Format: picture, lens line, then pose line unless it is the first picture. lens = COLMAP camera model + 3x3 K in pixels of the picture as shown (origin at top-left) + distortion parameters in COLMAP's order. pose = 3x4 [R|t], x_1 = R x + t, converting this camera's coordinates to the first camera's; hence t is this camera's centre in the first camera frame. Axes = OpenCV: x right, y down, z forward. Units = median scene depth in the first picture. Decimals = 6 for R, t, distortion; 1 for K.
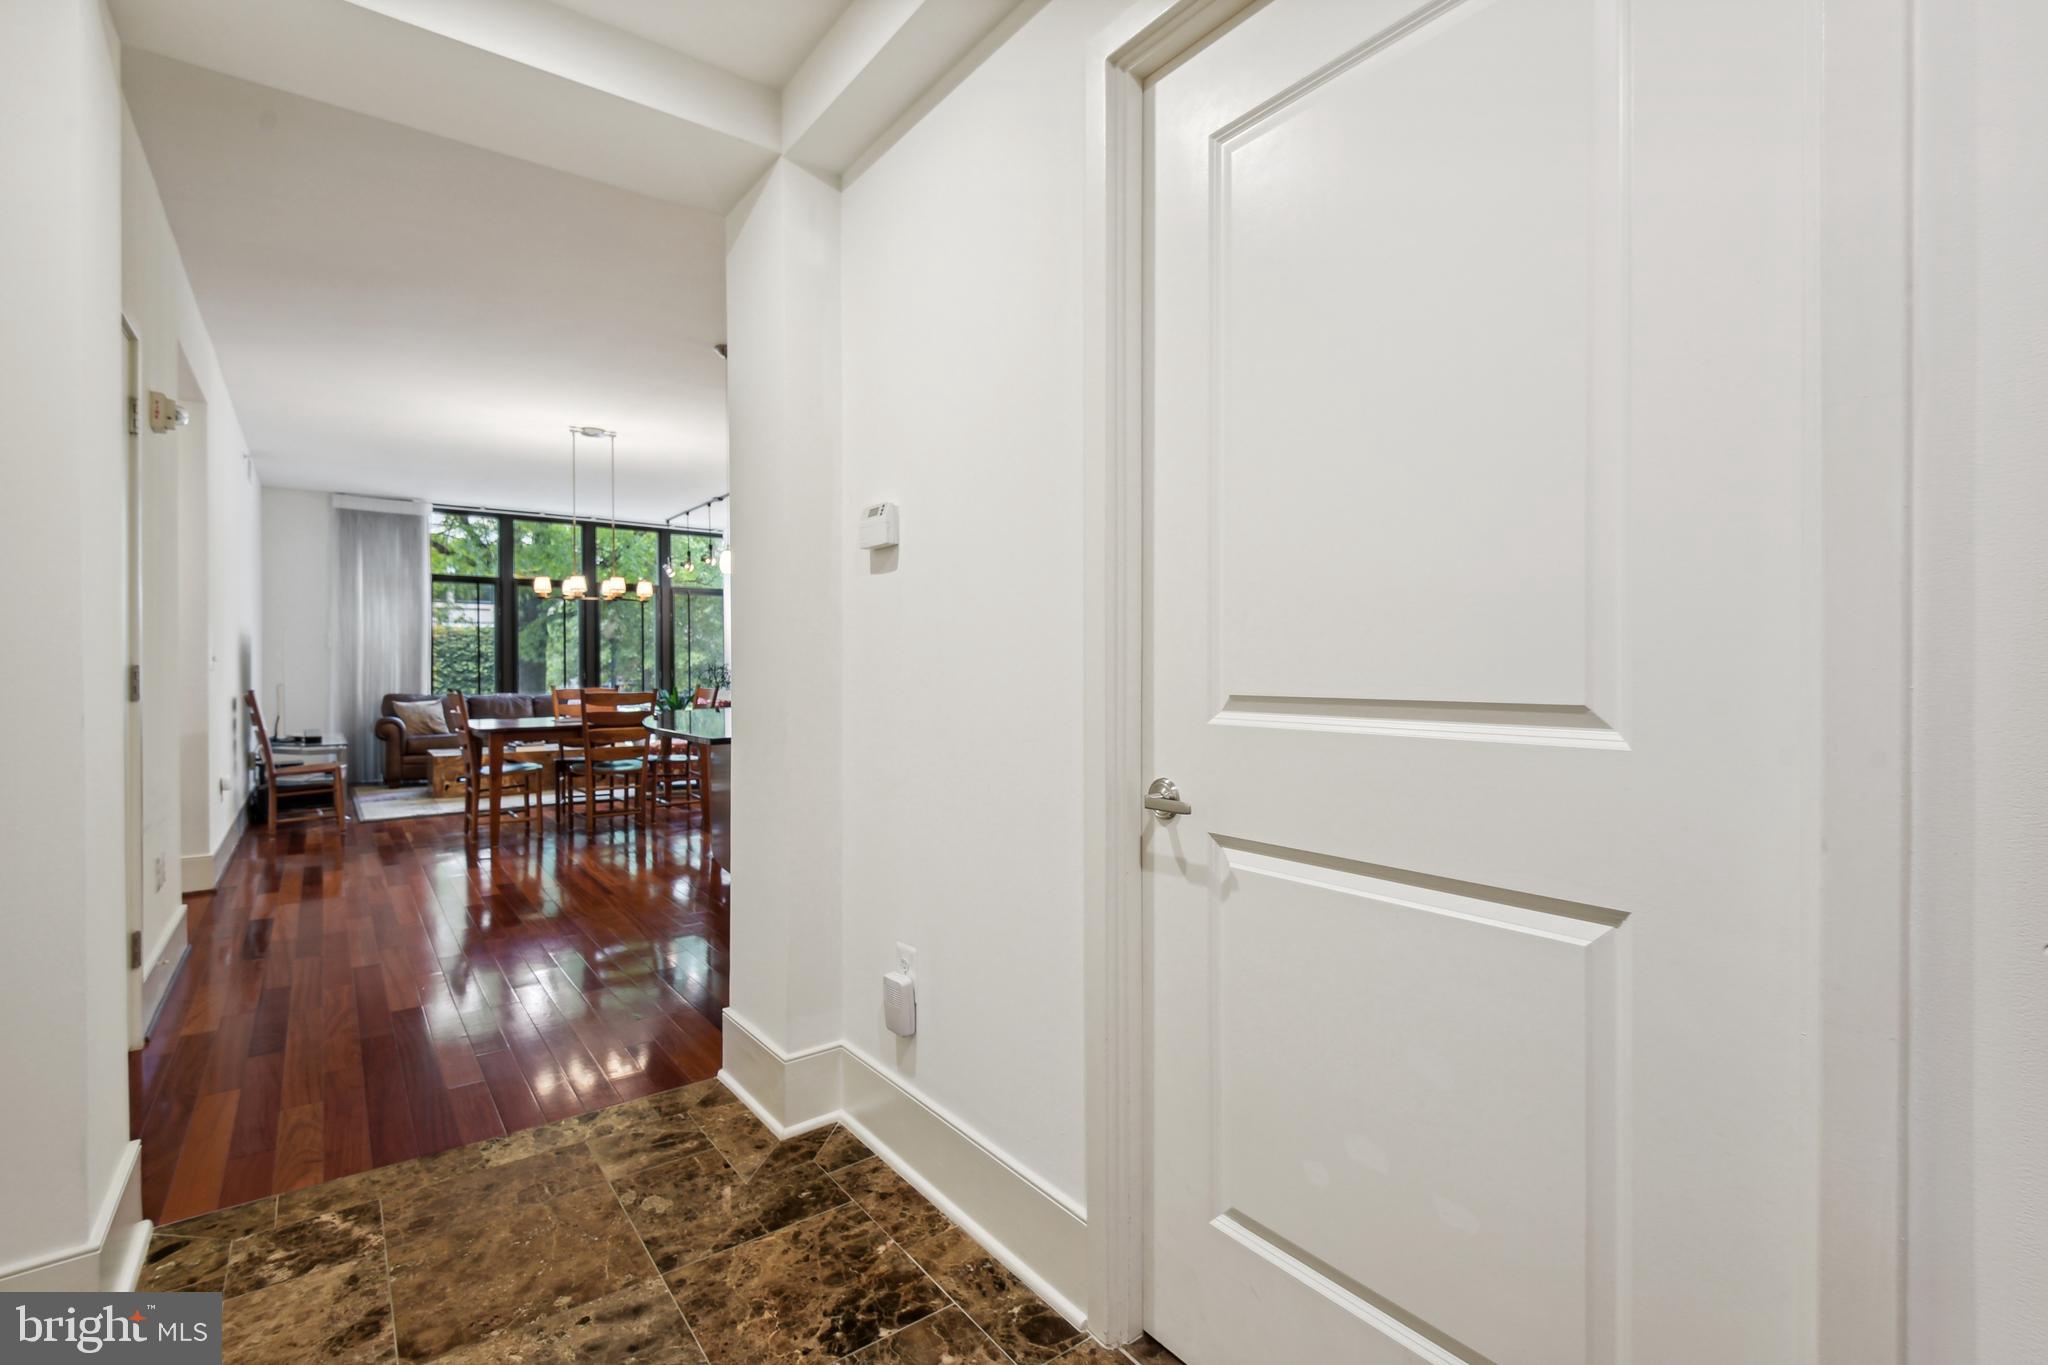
lens RADIAL K [[922.1, 0, 1063.0], [0, 922.1, 674.7], [0, 0, 1]] dist [-0.001402, -0.000720]
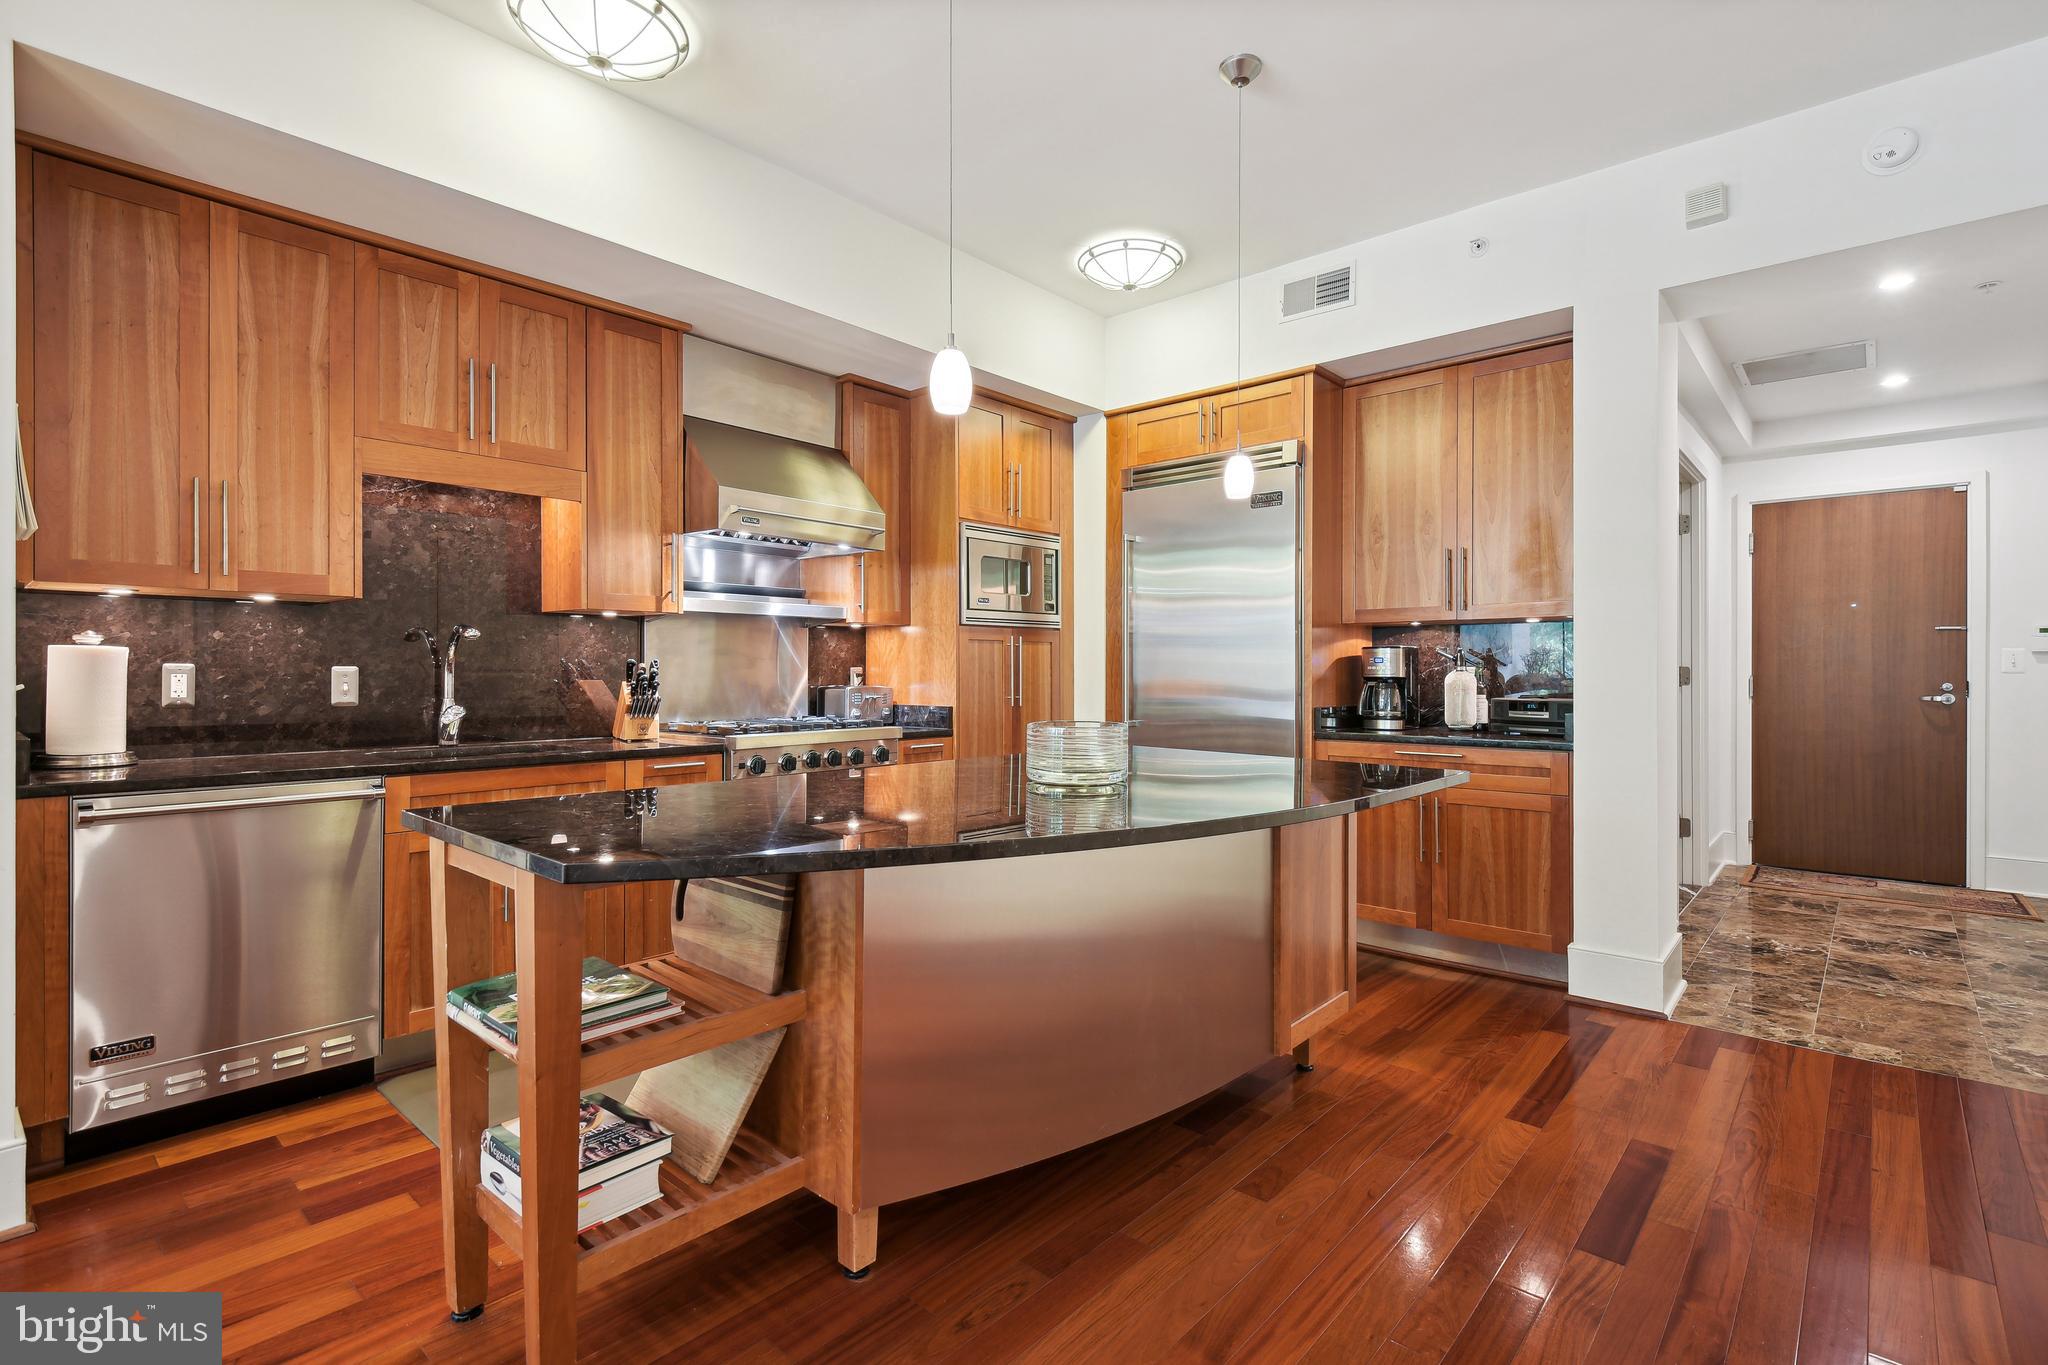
lens RADIAL K [[954.8, 0, 1016.6], [0, 954.8, 669.0], [0, 0, 1]] dist [0.002132, 0.000121]
pose [[-0.157499, 0.004497, 0.987509, -1.760837], [0.013690, 0.999903, -0.002370, -0.029828], [-0.987424, 0.013145, -0.157546, 2.428255]]
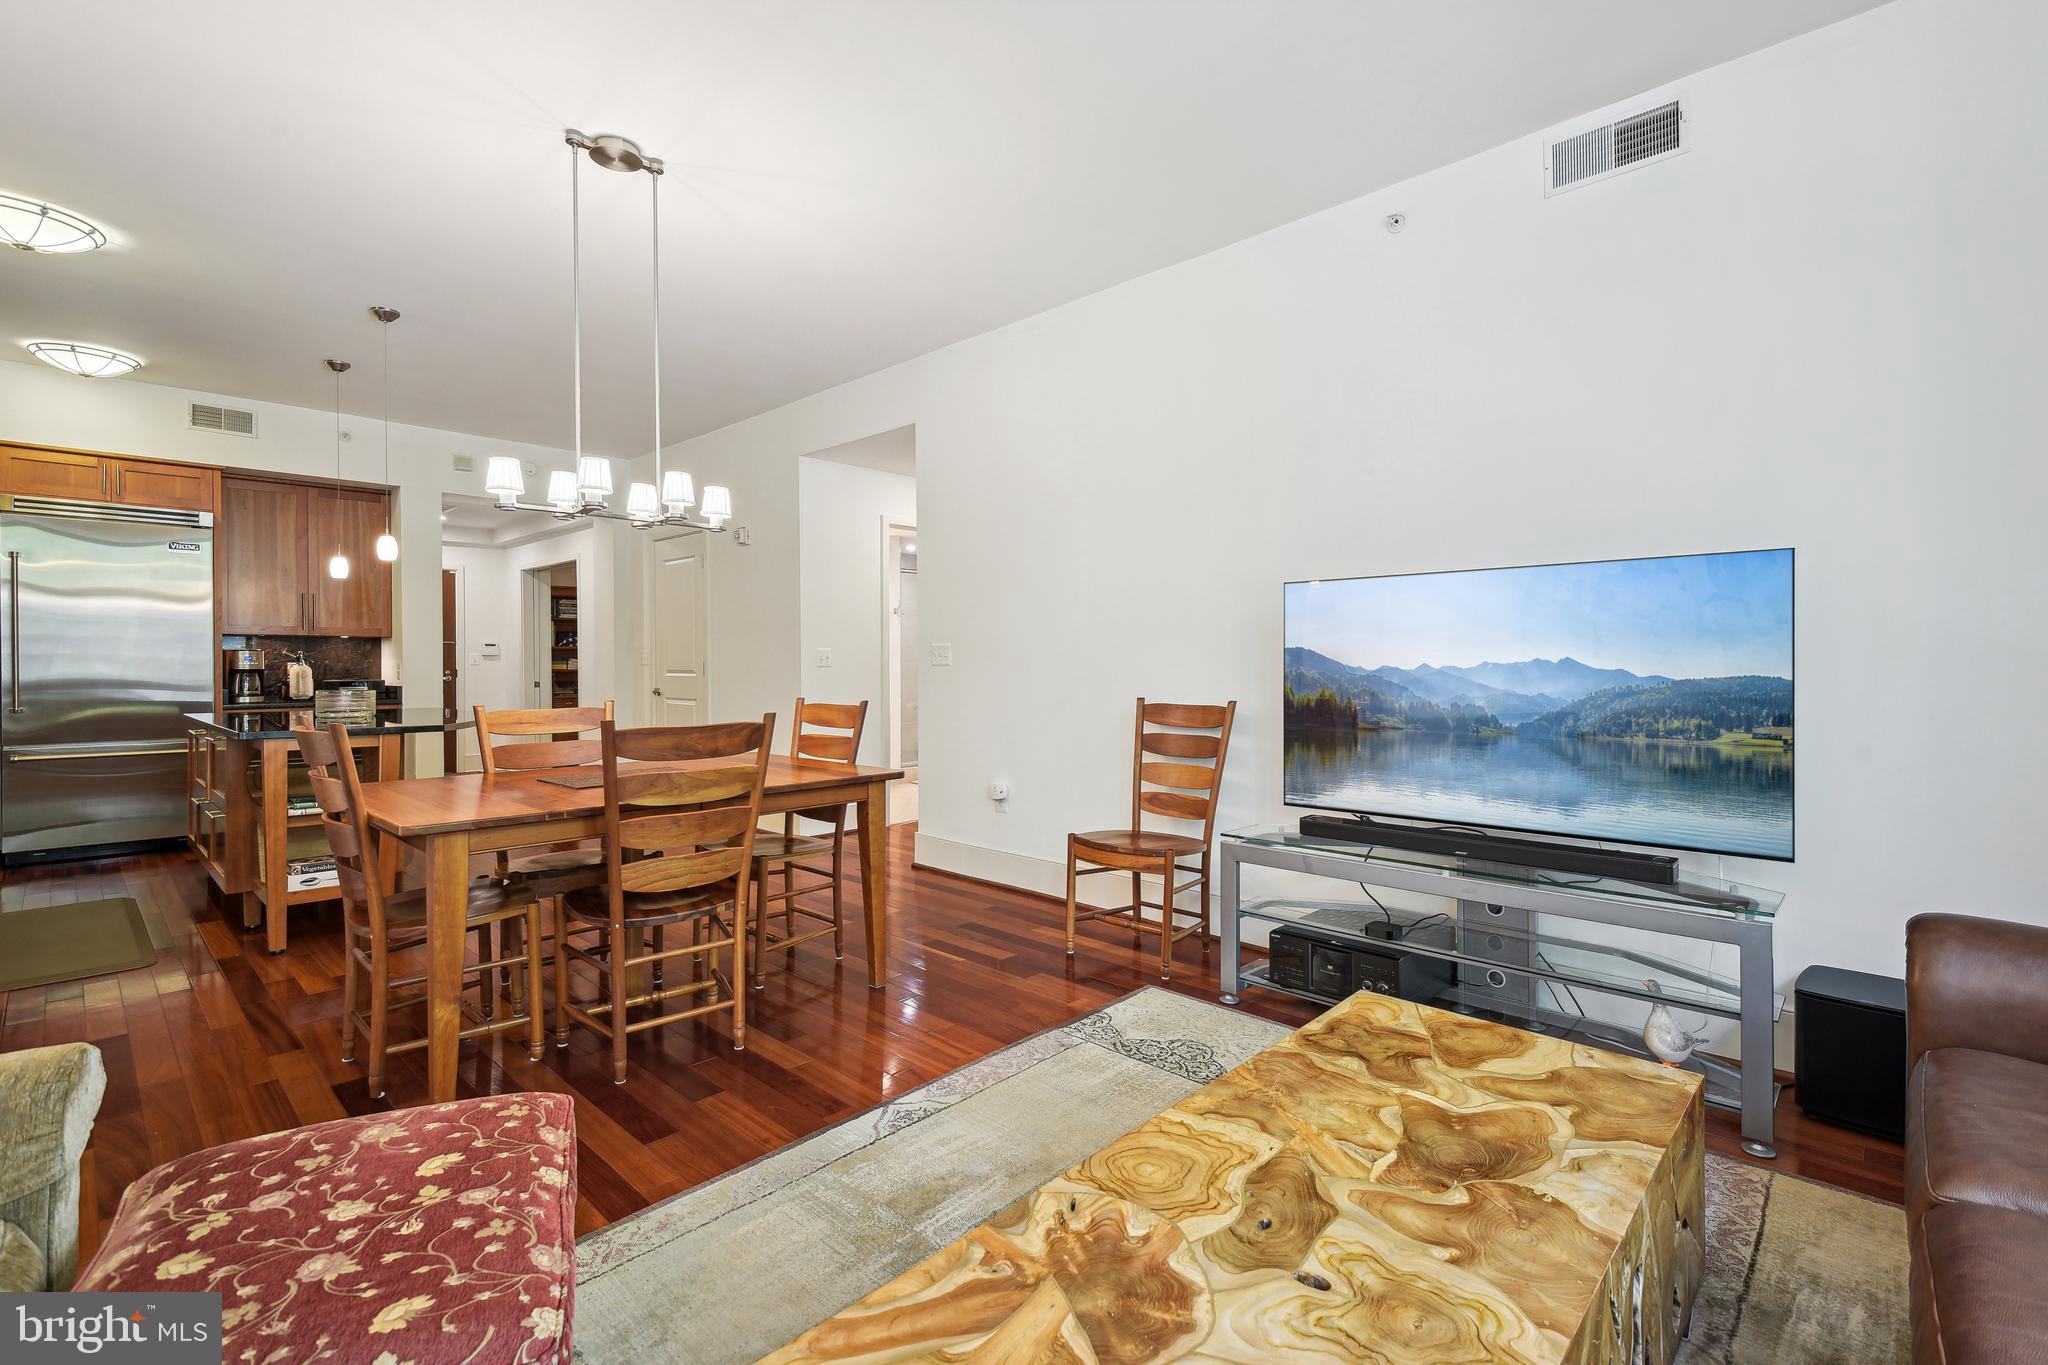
lens RADIAL K [[922.1, 0, 1063.0], [0, 922.1, 674.7], [0, 0, 1]] dist [-0.001402, -0.000720]
pose [[-0.987989, 0.009376, -0.154242, -2.063146], [0.004931, 0.999562, 0.029177, -0.060733], [0.154448, 0.028066, -0.987602, 4.602690]]
